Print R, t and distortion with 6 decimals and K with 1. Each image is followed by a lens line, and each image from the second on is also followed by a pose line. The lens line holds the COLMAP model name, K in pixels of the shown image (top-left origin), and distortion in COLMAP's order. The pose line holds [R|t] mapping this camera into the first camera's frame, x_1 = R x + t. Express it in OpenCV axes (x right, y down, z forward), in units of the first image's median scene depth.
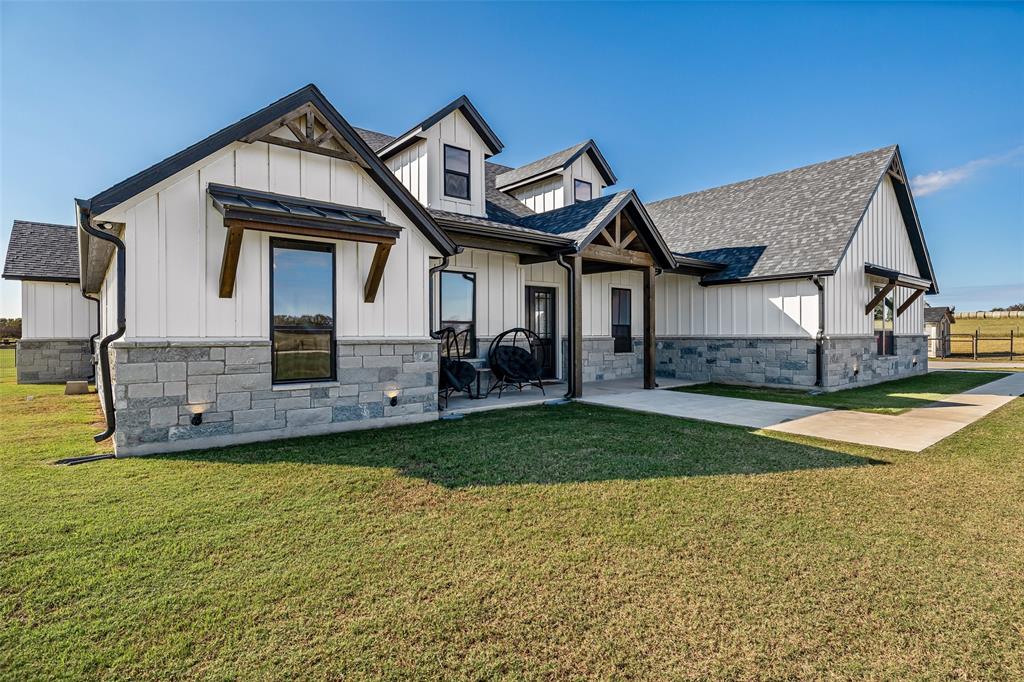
lens RADIAL K [[528.6, 0, 516.3], [0, 528.6, 336.8], [0, 0, 1]] dist [0.000091, -0.000432]
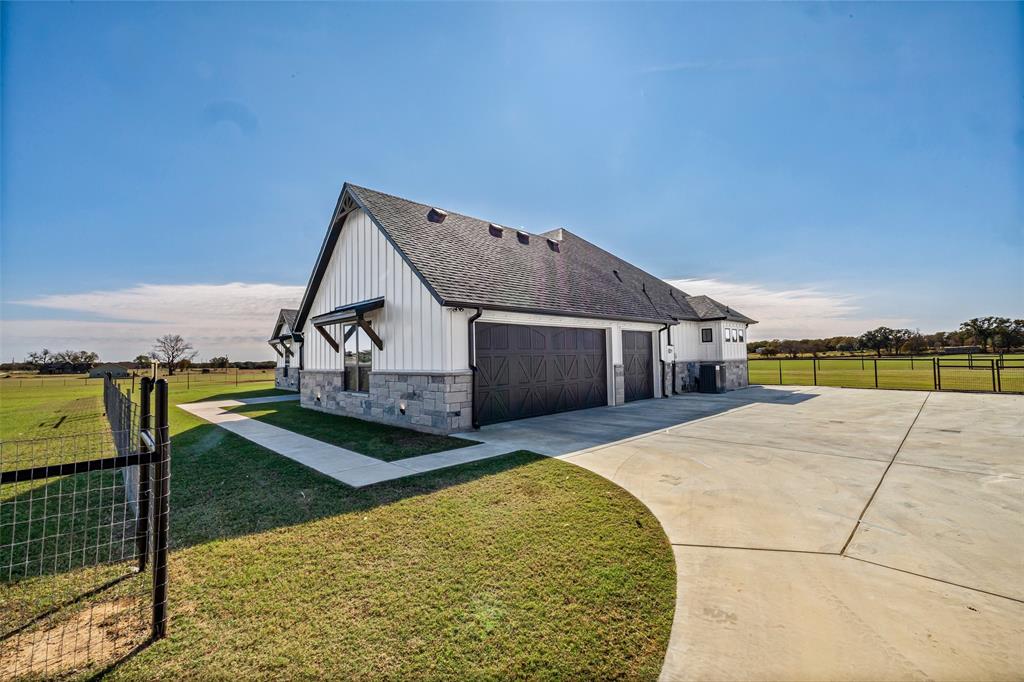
lens RADIAL K [[430.1, 0, 511.4], [0, 430.1, 332.3], [0, 0, 1]] dist [-0.000442, -0.000238]
pose [[0.070500, -0.065366, -0.995368, 1.556098], [0.004598, 0.997861, -0.065204, -0.022136], [0.997501, 0.000020, 0.070650, 1.253398]]
